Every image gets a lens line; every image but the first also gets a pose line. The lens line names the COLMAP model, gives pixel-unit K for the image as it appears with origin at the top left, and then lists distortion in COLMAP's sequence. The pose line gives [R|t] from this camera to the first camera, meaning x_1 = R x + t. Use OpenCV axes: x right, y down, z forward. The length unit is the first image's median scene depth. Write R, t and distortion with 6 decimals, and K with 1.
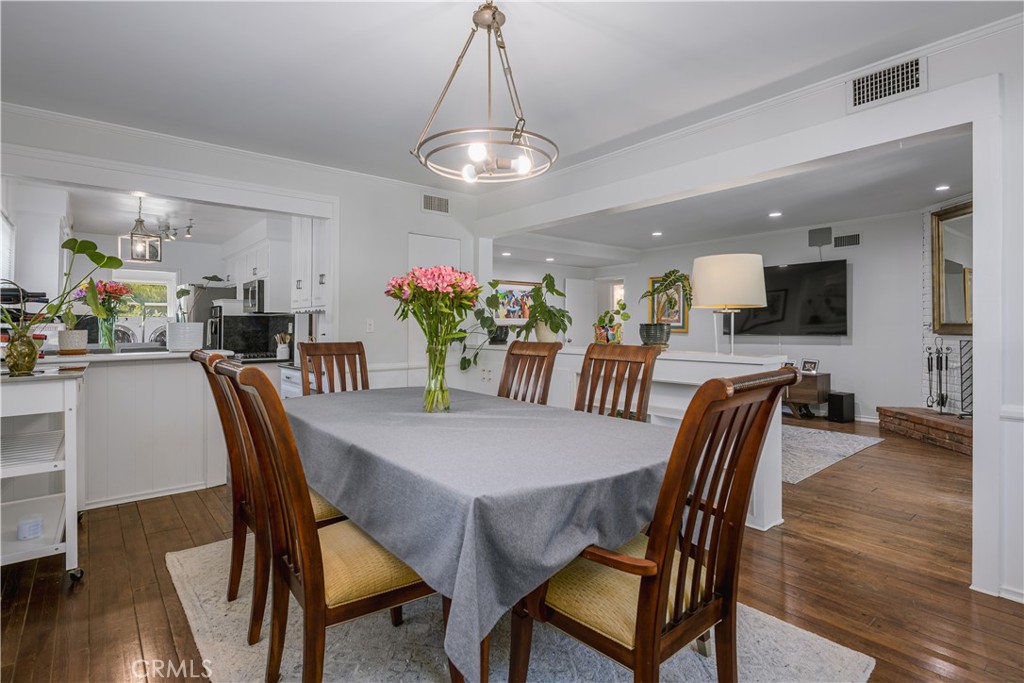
lens RADIAL K [[504.0, 0, 514.2], [0, 504.0, 322.0], [0, 0, 1]] dist [-0.050874, -0.000004]
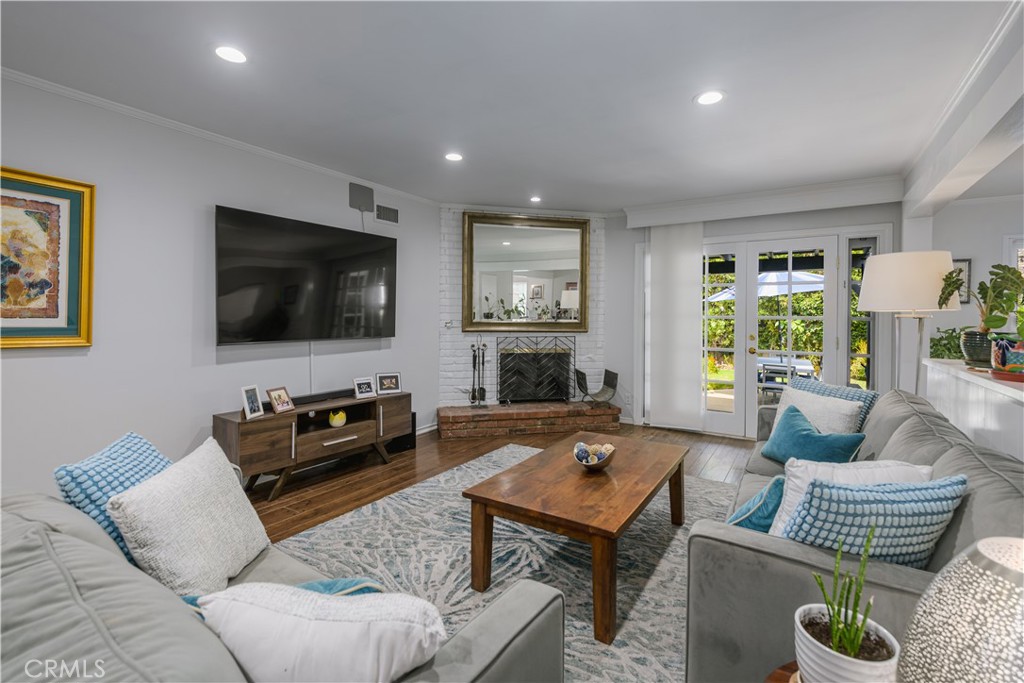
lens RADIAL K [[455.5, 0, 510.8], [0, 455.5, 325.0], [0, 0, 1]] dist [0.002718, 0.000187]
pose [[-0.296013, -0.019421, 0.954987, -0.016978], [-0.016220, 0.999751, 0.015304, -0.001195], [-0.955046, -0.010960, -0.296254, 0.252093]]
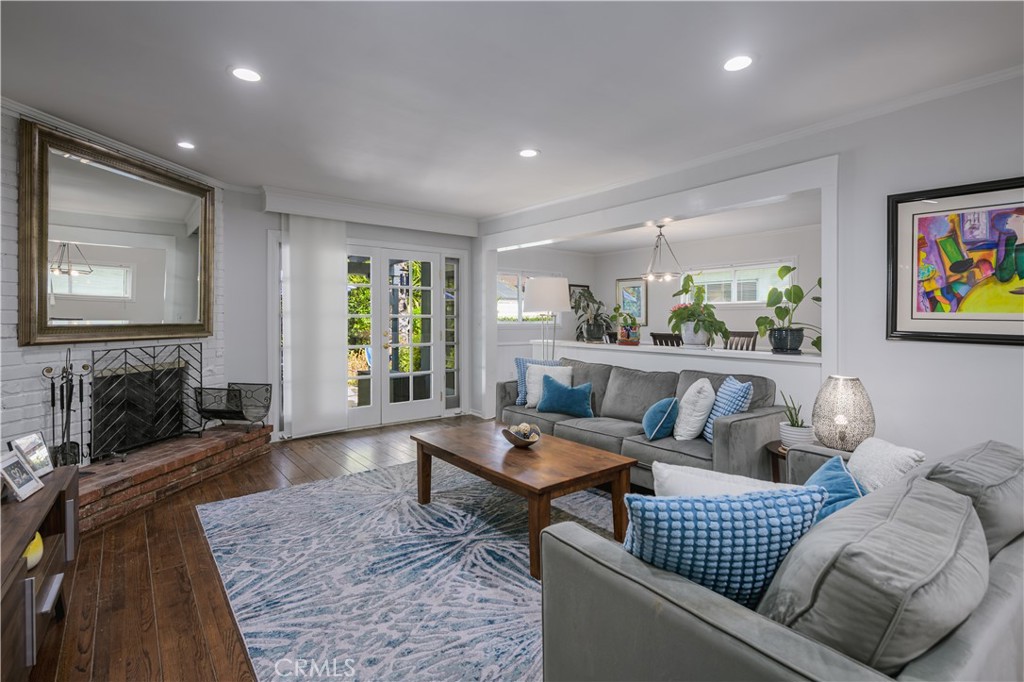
lens RADIAL K [[494.3, 0, 515.5], [0, 494.3, 322.5], [0, 0, 1]] dist [0.001577, -0.000017]
pose [[-0.999438, 0.000124, 0.033513, 0.062222], [0.000109, 1.000000, -0.000459, -0.000049], [-0.033513, -0.000455, -0.999438, 0.324006]]
